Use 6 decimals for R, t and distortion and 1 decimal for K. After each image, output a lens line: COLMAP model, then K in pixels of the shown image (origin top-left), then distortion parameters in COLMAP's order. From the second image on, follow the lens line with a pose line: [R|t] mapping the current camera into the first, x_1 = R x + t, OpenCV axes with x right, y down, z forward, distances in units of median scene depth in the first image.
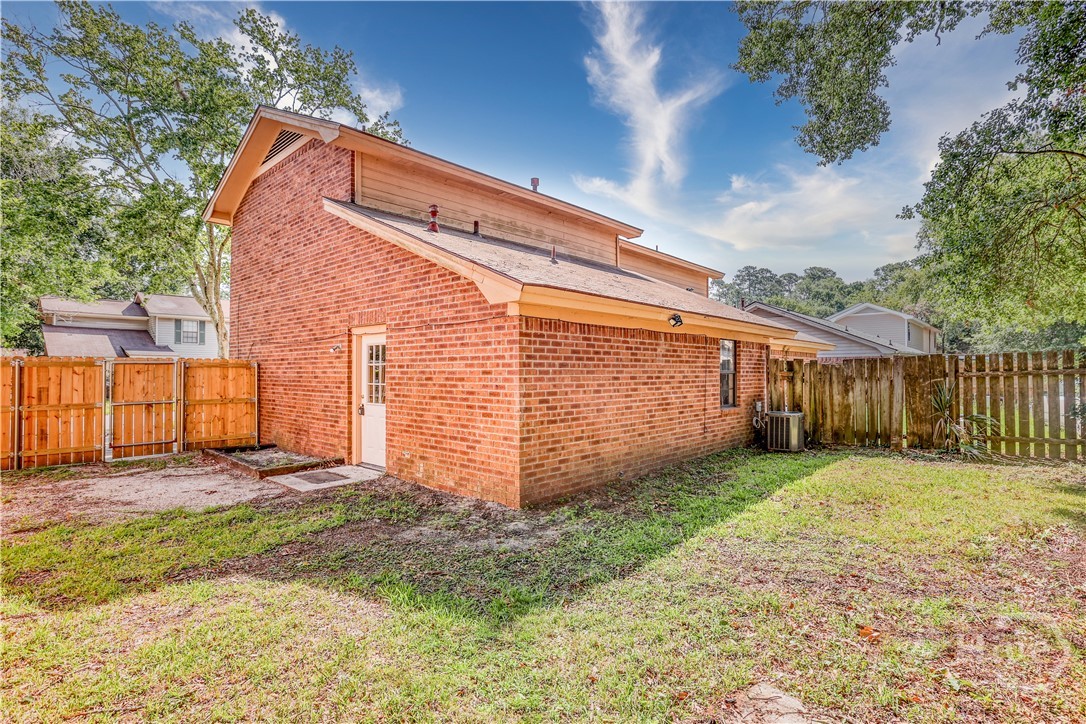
lens RADIAL K [[507.3, 0, 509.6], [0, 507.3, 365.0], [0, 0, 1]] dist [-0.056044, 0.016952]
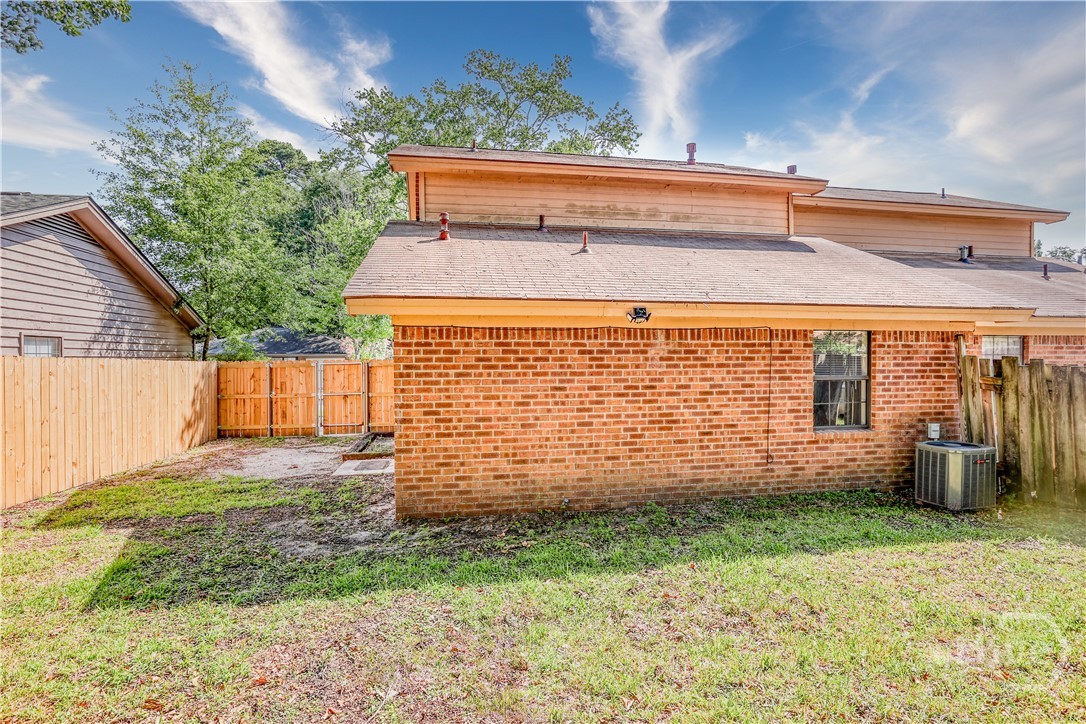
lens RADIAL K [[507.3, 0, 509.6], [0, 507.3, 365.0], [0, 0, 1]] dist [-0.056044, 0.016952]
pose [[0.815779, -0.000180, -0.578363, 0.609153], [0.012425, 0.999775, 0.017214, -0.027487], [0.578230, -0.021229, 0.815598, 0.255385]]
